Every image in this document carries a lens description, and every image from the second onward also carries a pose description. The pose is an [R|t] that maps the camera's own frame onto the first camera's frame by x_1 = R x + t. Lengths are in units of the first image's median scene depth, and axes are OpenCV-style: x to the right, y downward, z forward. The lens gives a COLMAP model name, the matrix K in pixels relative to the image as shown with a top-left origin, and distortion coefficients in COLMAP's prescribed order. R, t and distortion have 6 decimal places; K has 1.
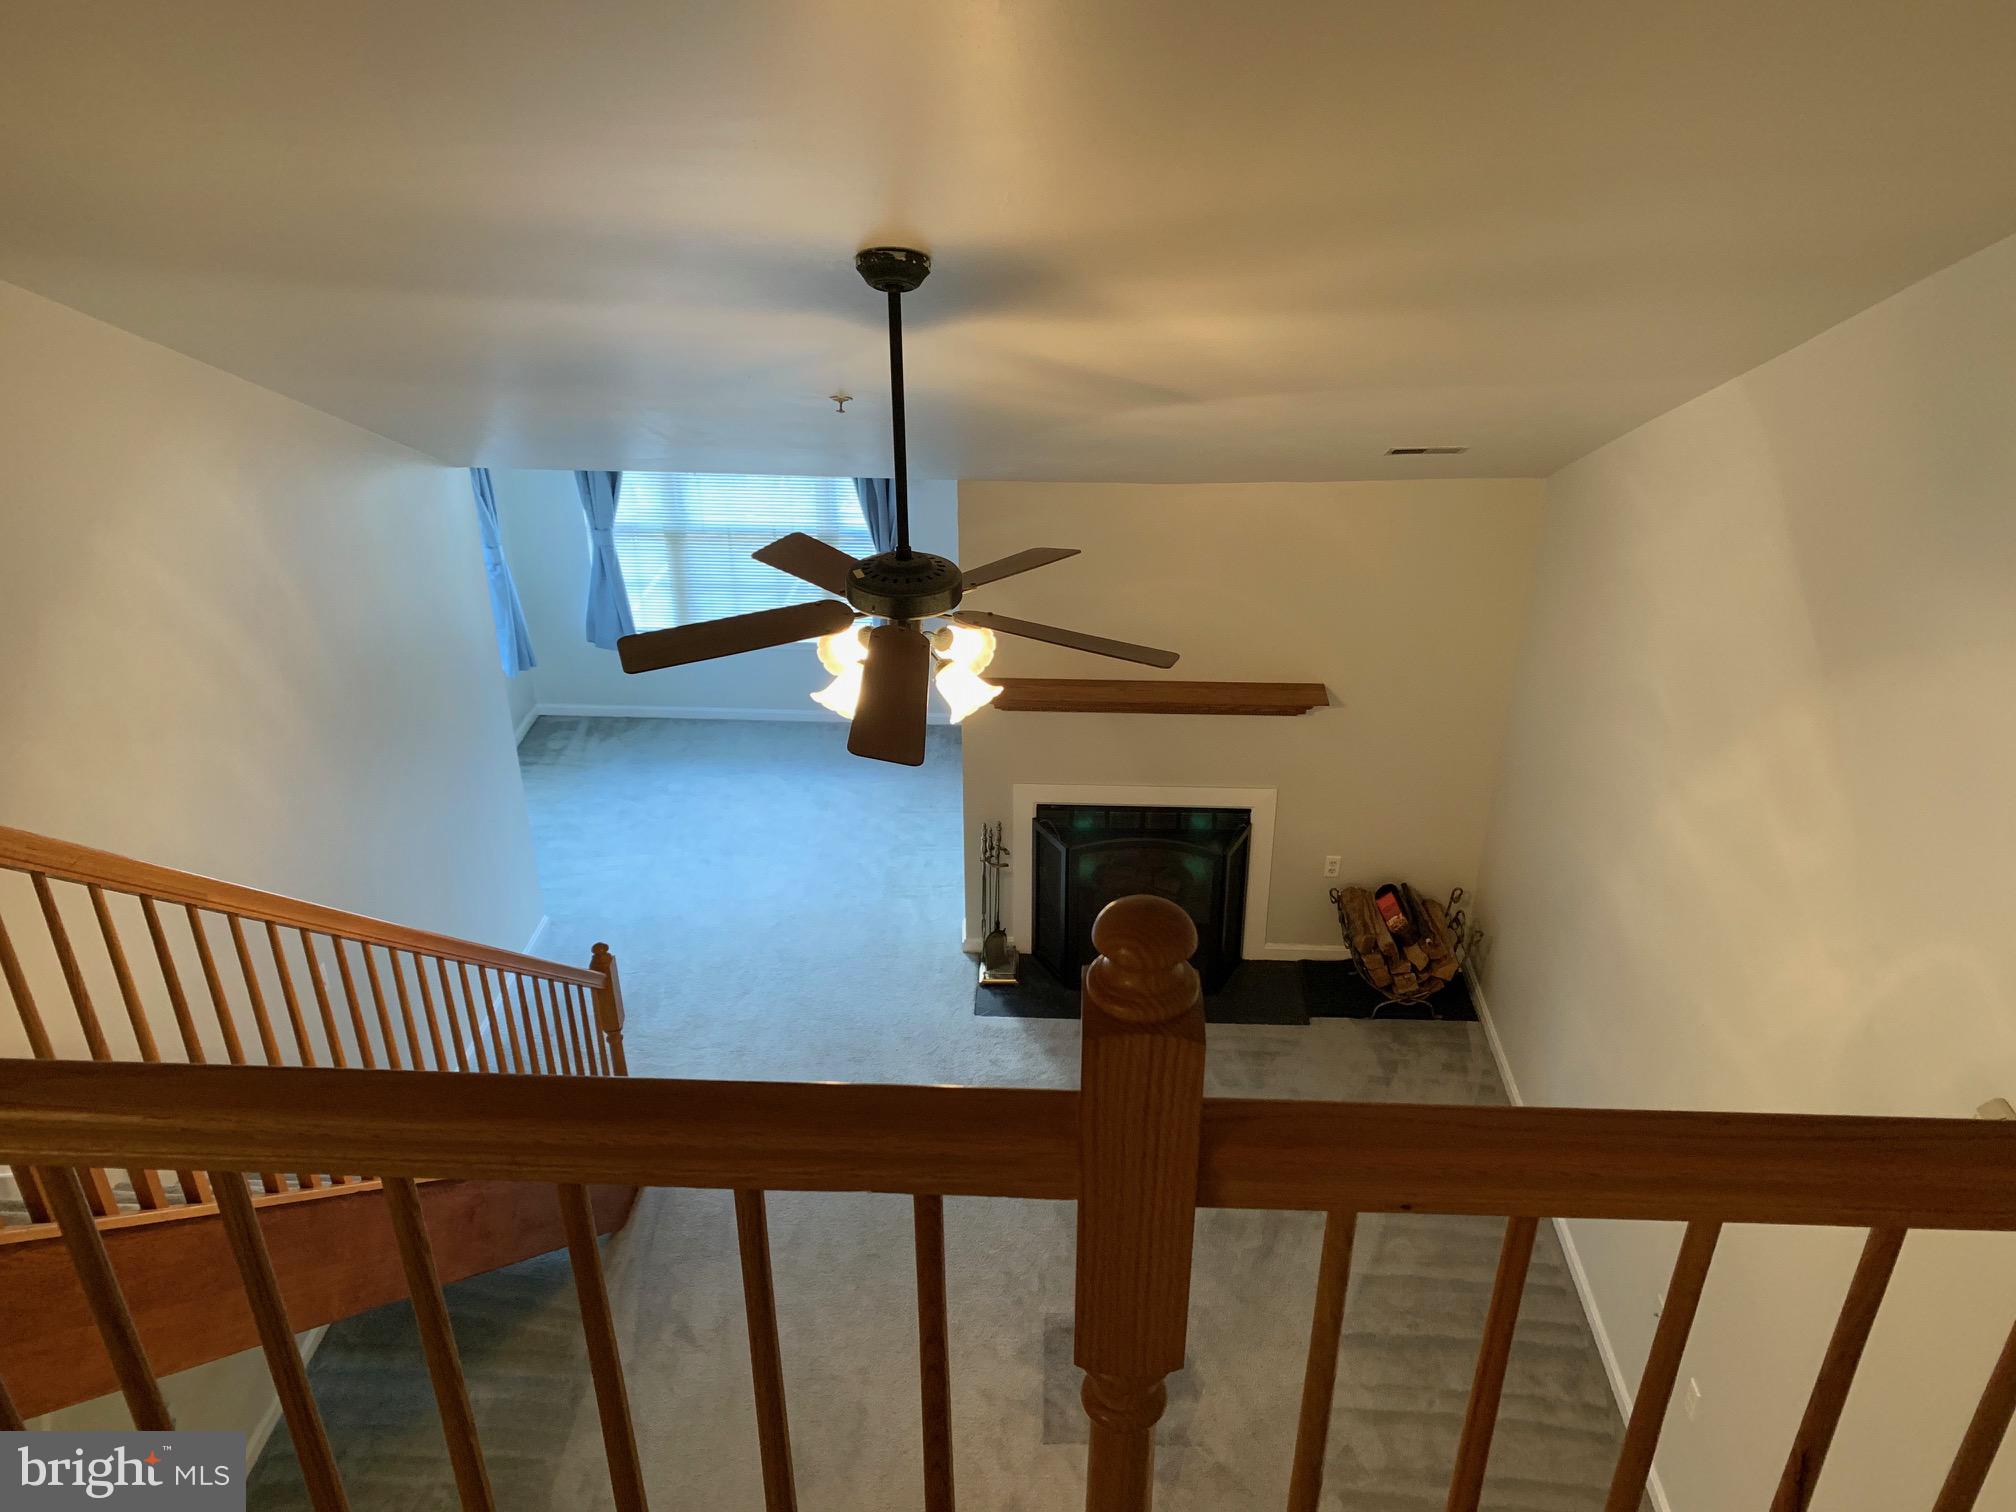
lens RADIAL K [[1547.6, 0, 1009.6], [0, 1547.6, 730.3], [0, 0, 1]] dist [0.099518, -0.212028]
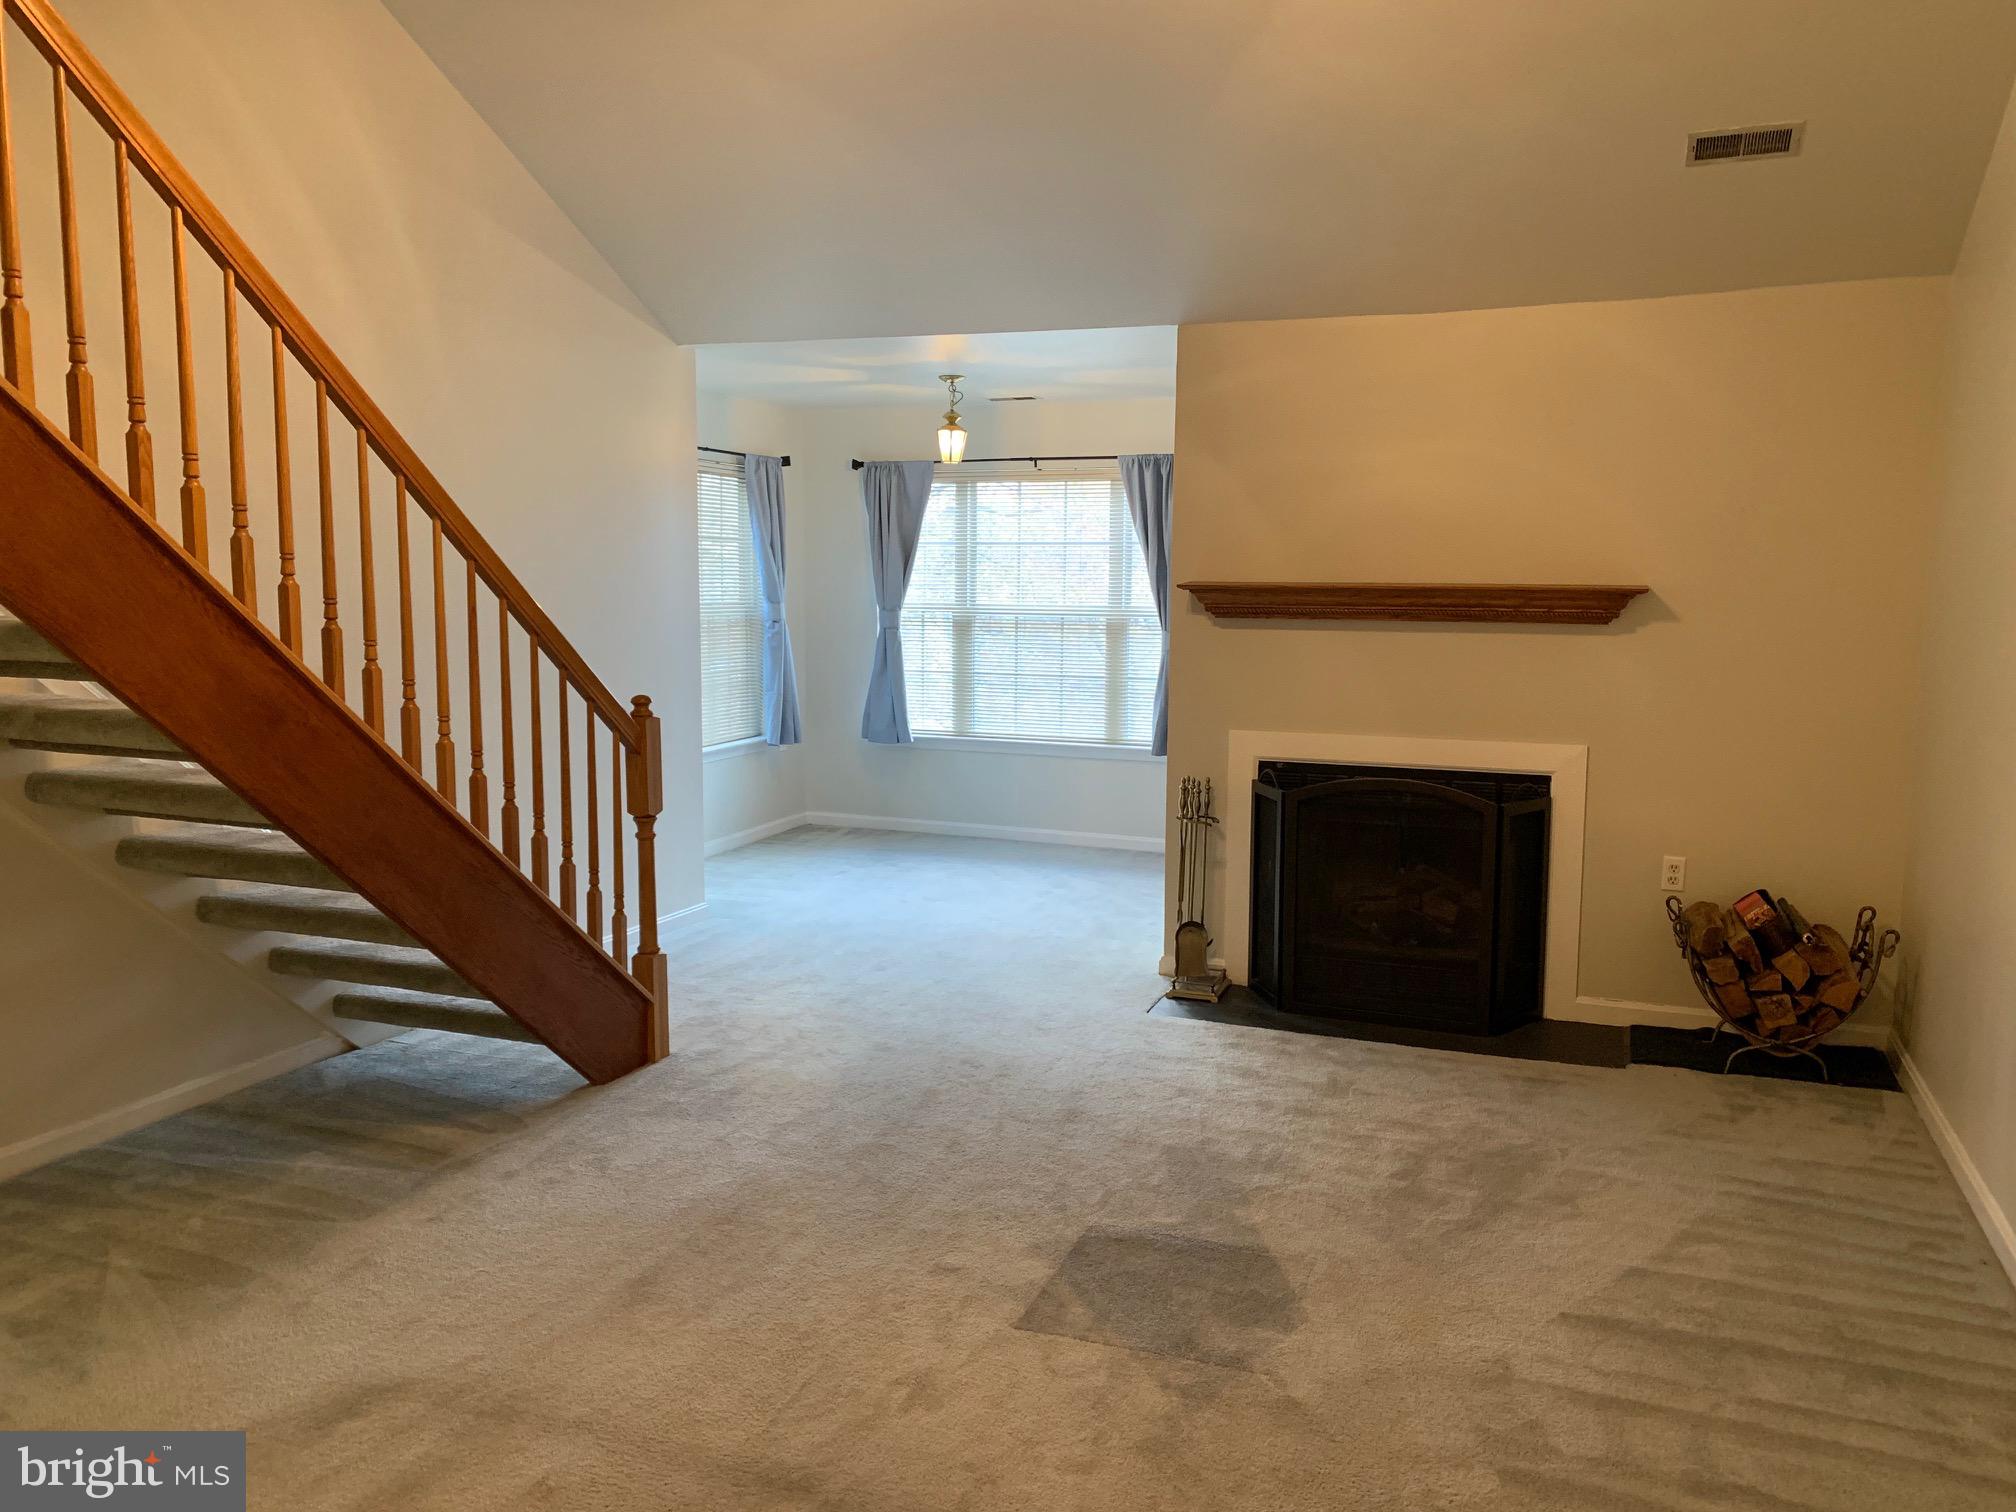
lens RADIAL K [[1545.2, 0, 1010.3], [0, 1545.2, 713.3], [0, 0, 1]] dist [0.007444, -0.003351]
pose [[0.947568, 0.042341, -0.316738, 0.148529], [-0.156683, 0.925421, -0.345031, 0.325089], [0.278507, 0.376568, 0.883533, 0.275696]]
